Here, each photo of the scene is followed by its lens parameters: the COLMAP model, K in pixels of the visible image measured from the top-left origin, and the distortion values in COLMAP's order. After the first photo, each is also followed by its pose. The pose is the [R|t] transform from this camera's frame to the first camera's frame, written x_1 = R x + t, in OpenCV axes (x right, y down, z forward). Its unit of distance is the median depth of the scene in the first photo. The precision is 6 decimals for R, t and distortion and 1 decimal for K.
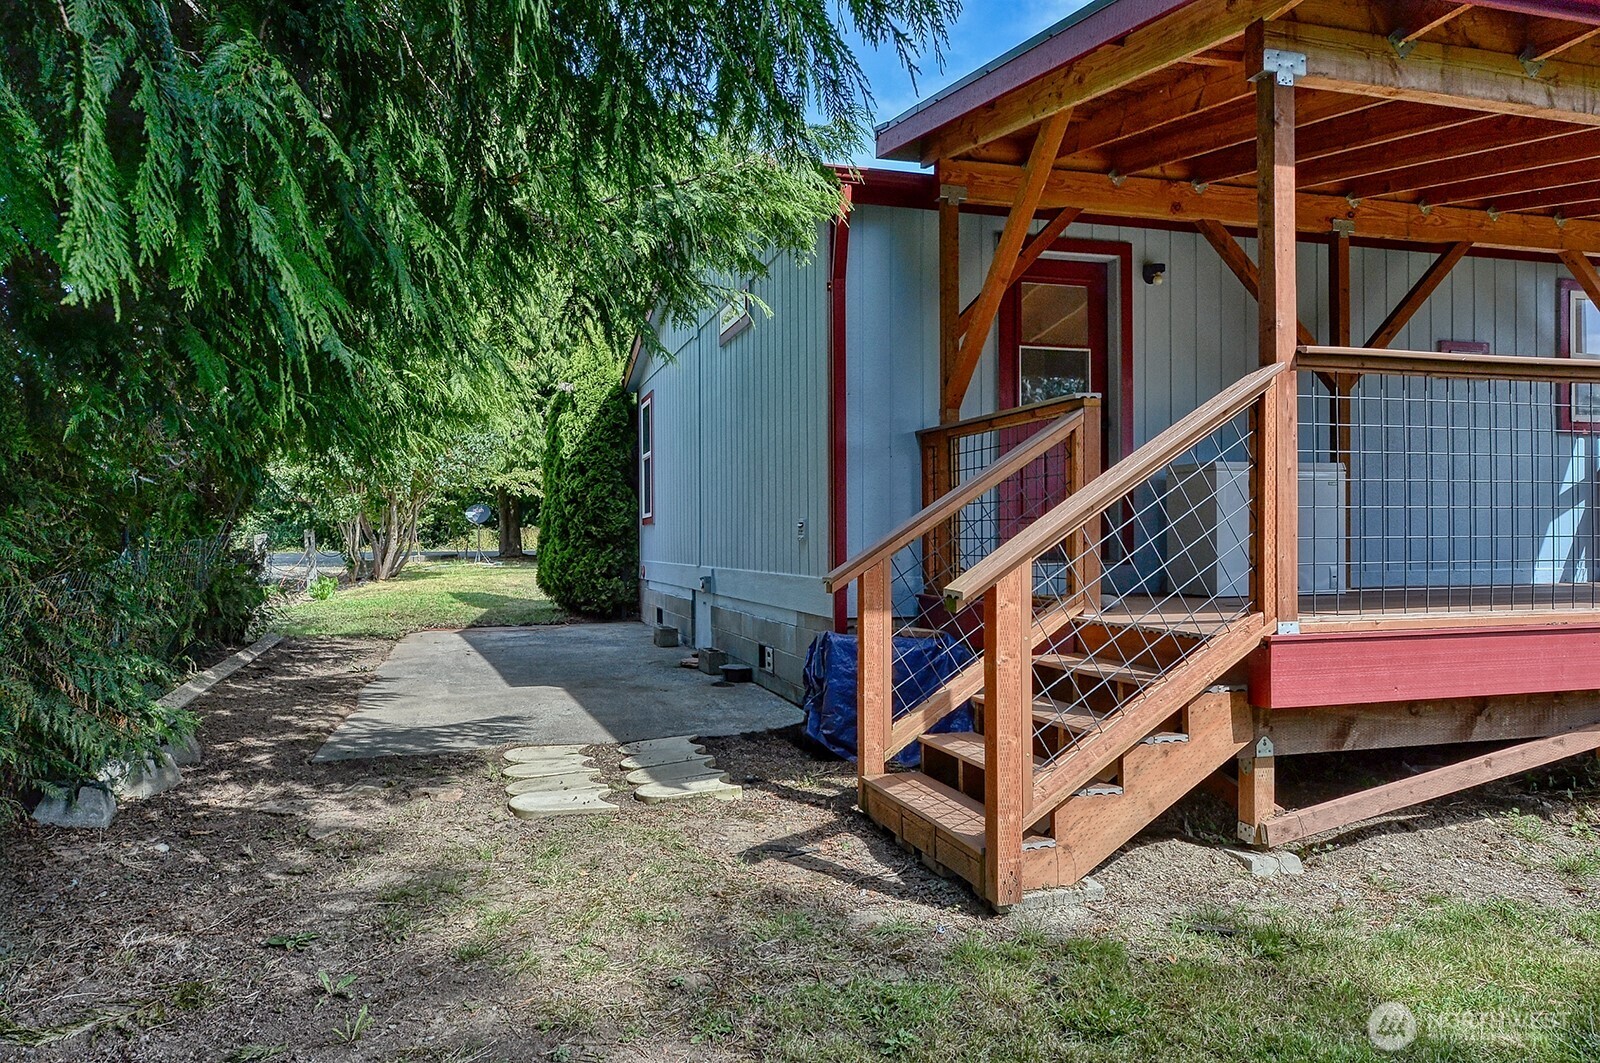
lens RADIAL K [[1094.6, 0, 761.4], [0, 1094.6, 544.7], [0, 0, 1]] dist [0.001372, 0.001942]
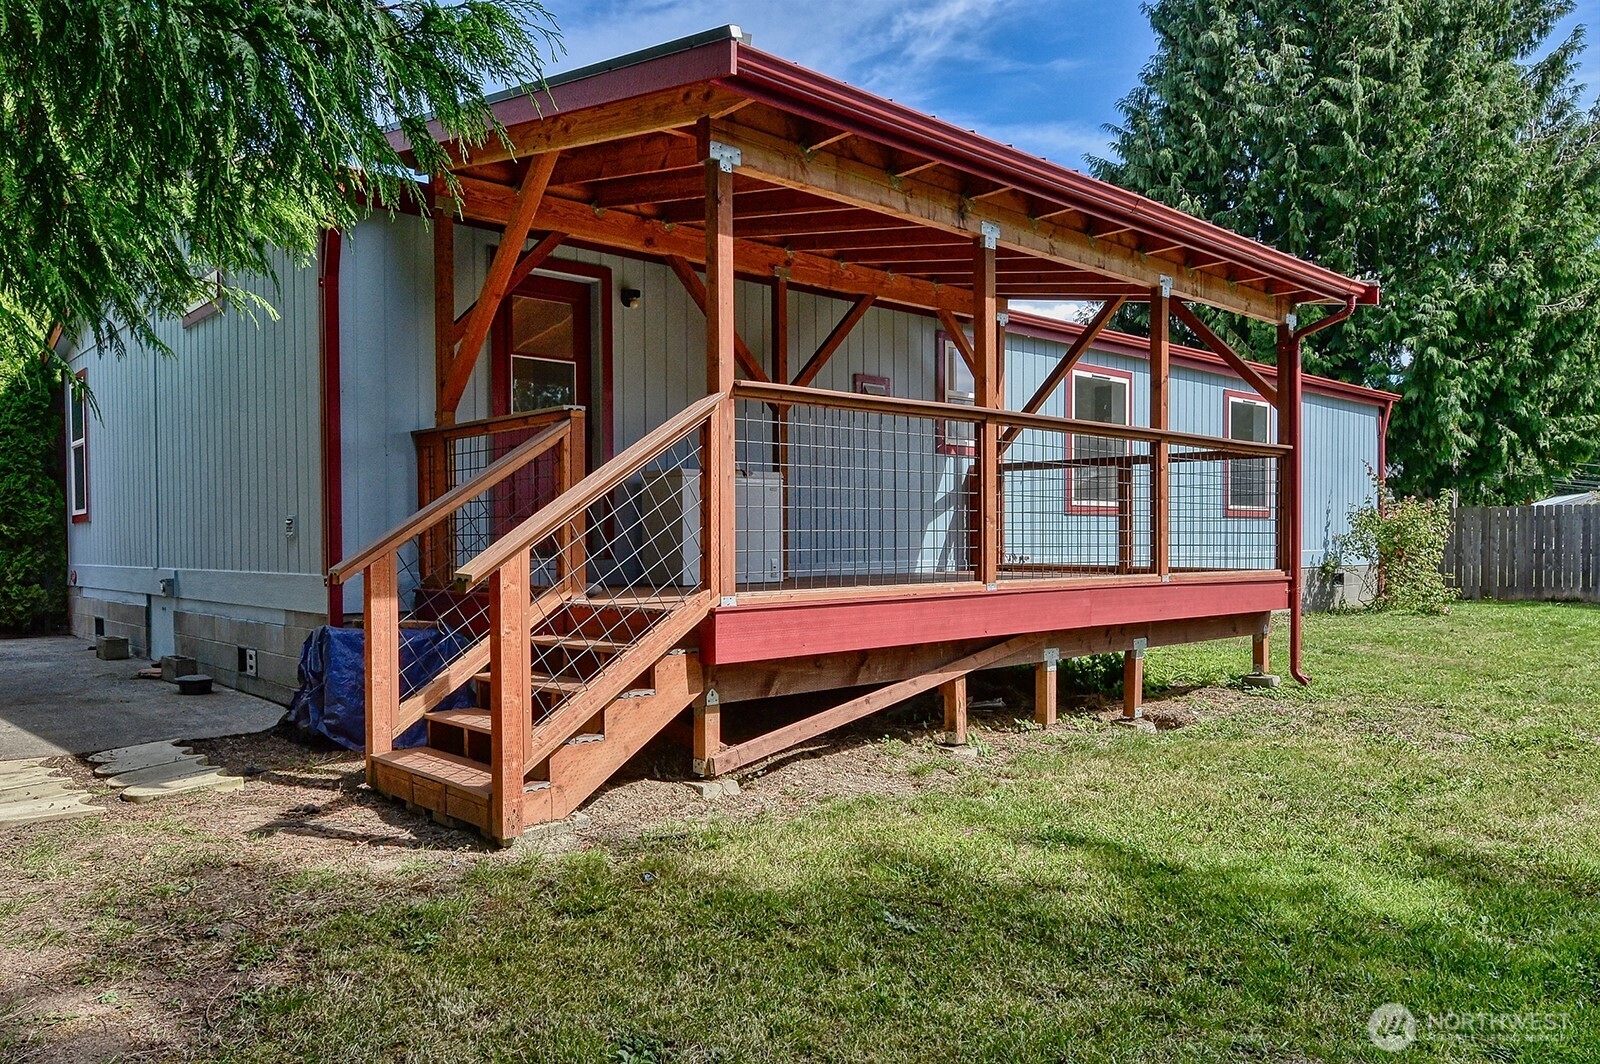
lens RADIAL K [[1094.6, 0, 761.4], [0, 1094.6, 545.2], [0, 0, 1]] dist [0.001372, 0.001942]
pose [[0.896102, -0.004068, 0.443831, -0.040144], [0.004229, 0.999991, 0.000629, 0.008178], [-0.443829, 0.001313, 0.896111, -0.128948]]
